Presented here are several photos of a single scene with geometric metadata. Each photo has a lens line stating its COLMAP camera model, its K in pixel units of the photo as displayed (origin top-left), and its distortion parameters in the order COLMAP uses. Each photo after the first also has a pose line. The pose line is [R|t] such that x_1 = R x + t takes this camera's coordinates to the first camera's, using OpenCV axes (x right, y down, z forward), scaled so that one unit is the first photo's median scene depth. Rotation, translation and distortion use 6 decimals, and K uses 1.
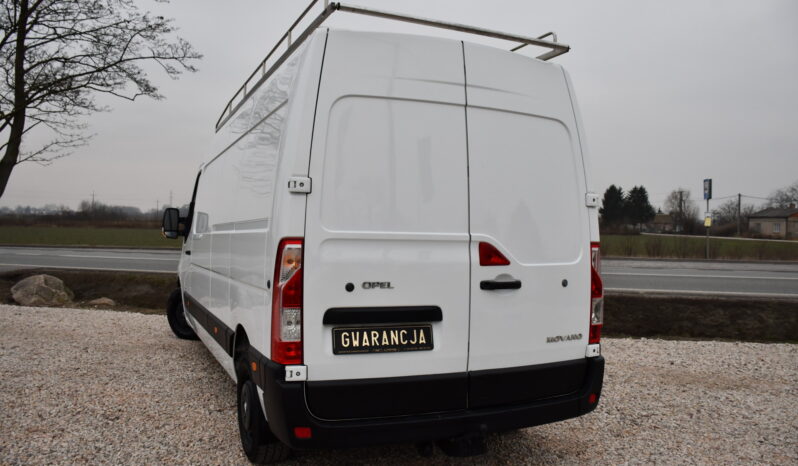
lens RADIAL K [[633.0, 0, 399.0], [0, 633.0, 233.0], [0, 0, 1]] dist [-0.155421, 0.135177]
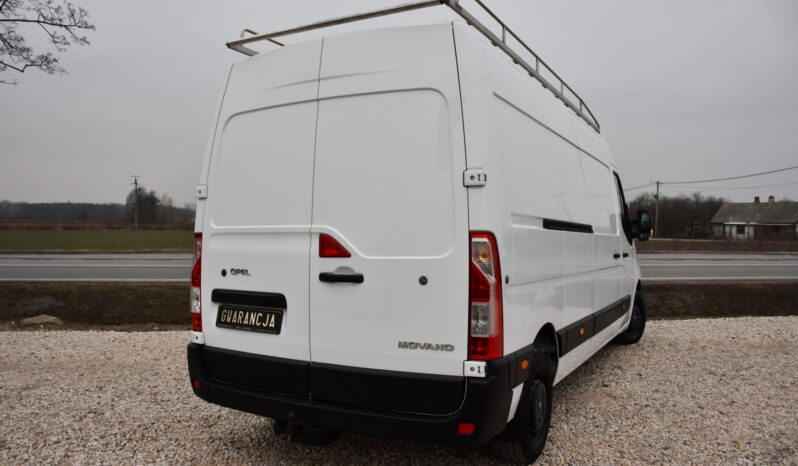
lens RADIAL K [[622.9, 0, 399.0], [0, 622.9, 233.0], [0, 0, 1]] dist [-0.155747, 0.113355]
pose [[0.925557, -0.012353, 0.378406, -0.269614], [0.010451, 0.999920, 0.007077, -0.001854], [-0.378464, -0.002596, 0.925613, 0.081483]]
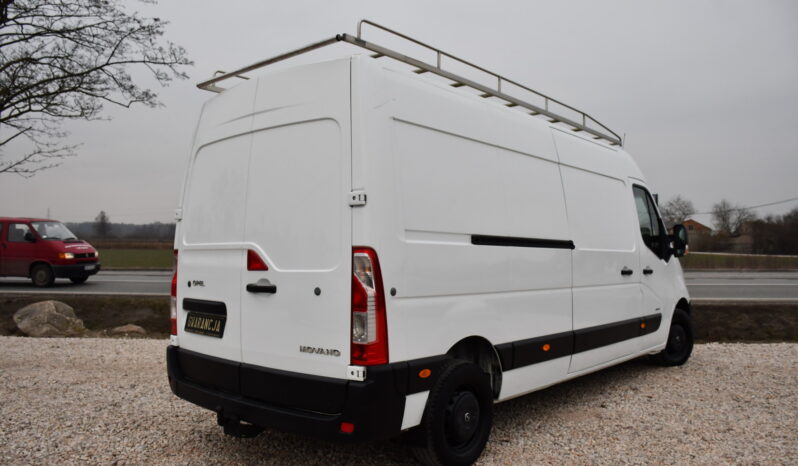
lens RADIAL K [[633.0, 0, 399.0], [0, 633.0, 233.0], [0, 0, 1]] dist [-0.155421, 0.135177]
pose [[0.984925, -0.010307, 0.172673, -0.194773], [0.014865, 0.999574, -0.025126, 0.000213], [-0.172340, 0.027314, 0.984659, 0.035234]]
